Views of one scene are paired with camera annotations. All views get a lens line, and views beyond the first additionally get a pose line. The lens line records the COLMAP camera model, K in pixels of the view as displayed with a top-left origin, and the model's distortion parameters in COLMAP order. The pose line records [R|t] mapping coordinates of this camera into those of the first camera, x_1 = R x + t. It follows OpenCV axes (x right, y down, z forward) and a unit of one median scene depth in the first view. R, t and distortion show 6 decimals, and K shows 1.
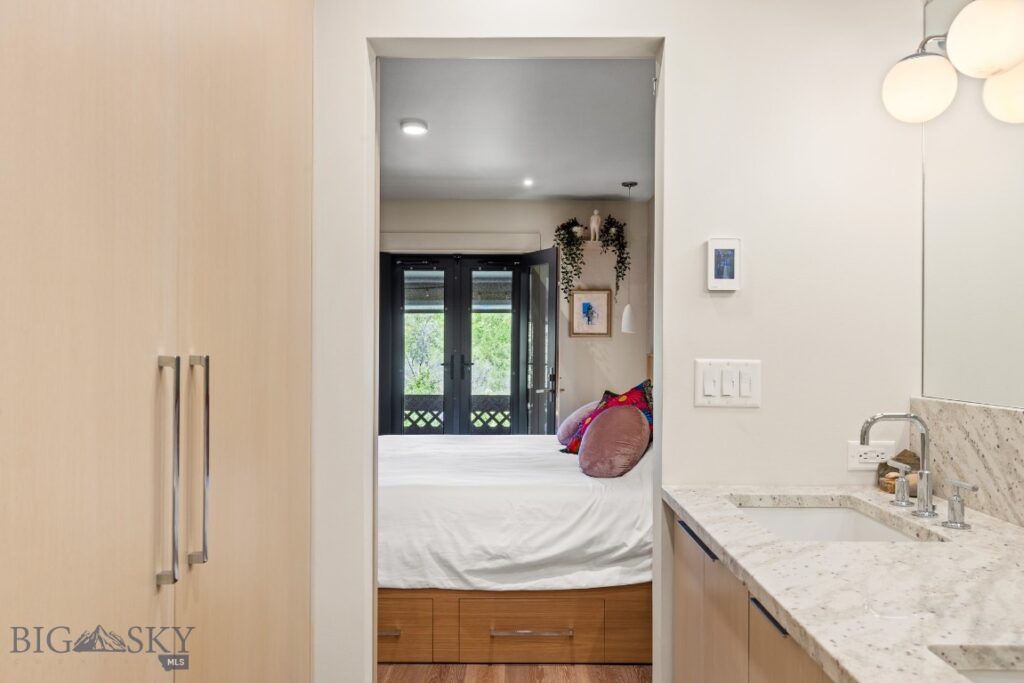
lens RADIAL K [[927.6, 0, 511.7], [0, 927.6, 342.2], [0, 0, 1]] dist [-0.002096, 0.000000]
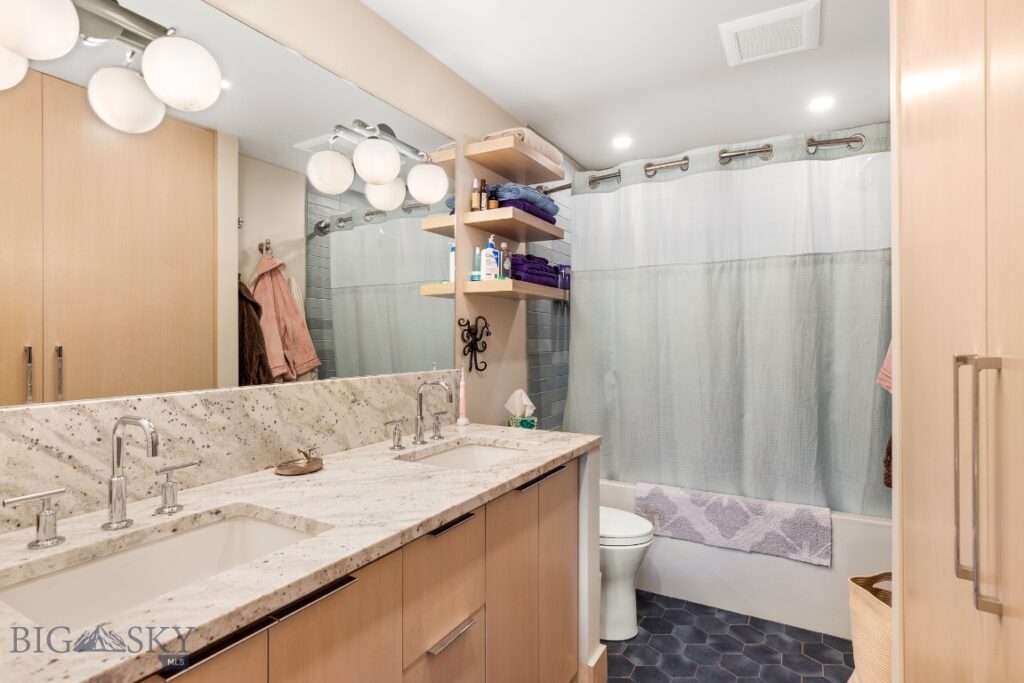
lens RADIAL K [[532.3, 0, 510.6], [0, 532.3, 339.2], [0, 0, 1]] dist [0.003478, 0.000958]
pose [[-0.888366, -0.006136, 0.459095, -0.159724], [-0.005305, 0.999981, 0.003101, -0.001835], [-0.459105, 0.000319, -0.888382, 1.463489]]
